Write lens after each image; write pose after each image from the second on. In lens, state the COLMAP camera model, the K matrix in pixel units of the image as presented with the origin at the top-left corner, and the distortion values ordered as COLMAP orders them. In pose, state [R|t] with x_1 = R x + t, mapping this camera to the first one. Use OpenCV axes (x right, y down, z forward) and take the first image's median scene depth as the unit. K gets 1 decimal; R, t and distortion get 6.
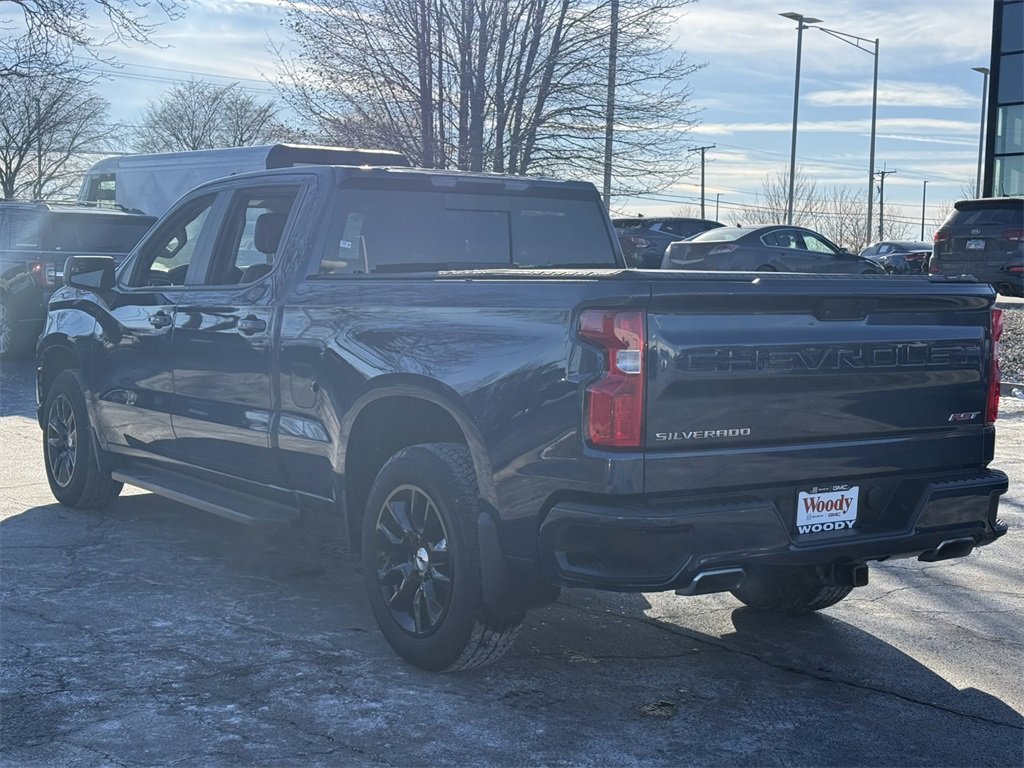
lens RADIAL K [[1417.9, 0, 512.0], [0, 1417.9, 384.0], [0, 0, 1]] dist [0.125006, -0.063081]
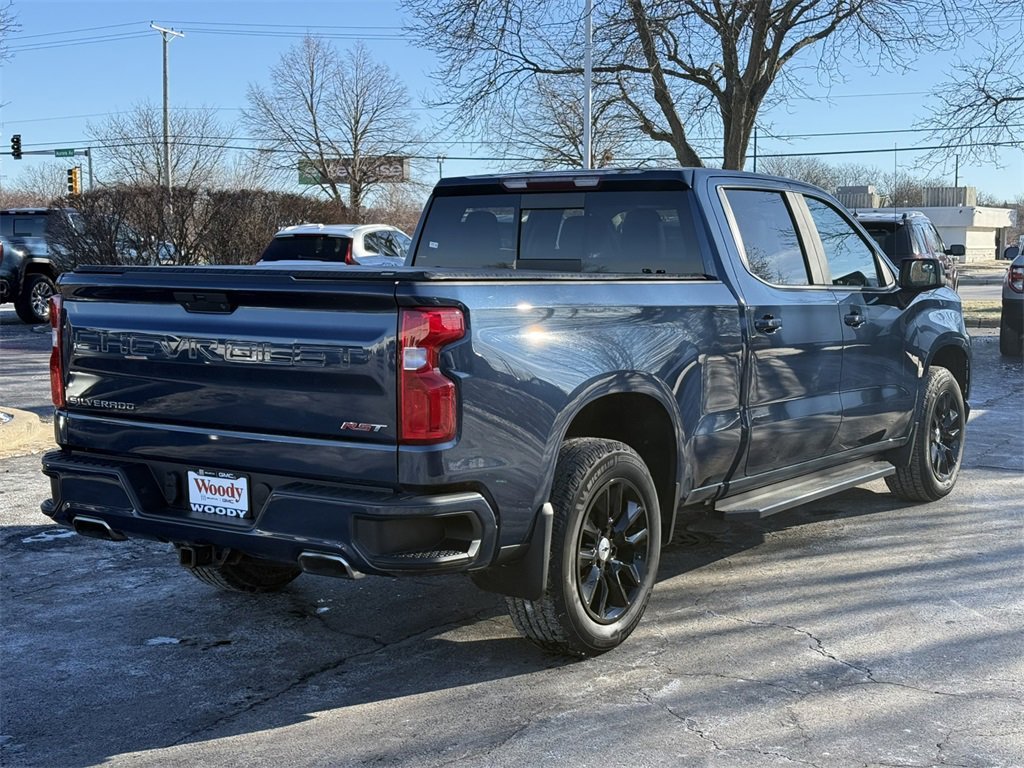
lens RADIAL K [[1417.9, 0, 512.0], [0, 1417.9, 384.0], [0, 0, 1]] dist [0.125006, -0.063081]
pose [[0.371568, 0.072633, -0.925560, 1.255532], [-0.072810, 0.996144, 0.048942, -0.058838], [0.925546, 0.049205, 0.375423, 0.799025]]
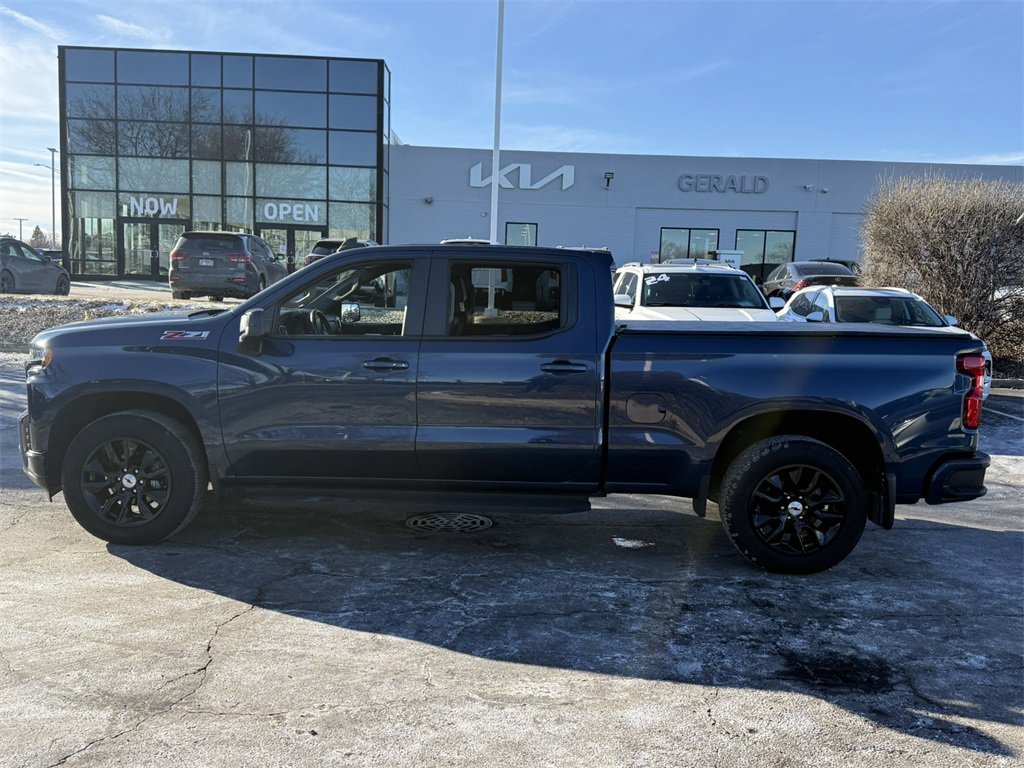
lens RADIAL K [[930.2, 0, 512.0], [0, 930.2, 384.0], [0, 0, 1]] dist [0.161566, -0.326597]
pose [[0.596892, -0.078780, 0.798445, -1.189443], [0.038212, 0.996830, 0.069787, -0.115178], [-0.801411, -0.011145, 0.598010, 0.657181]]
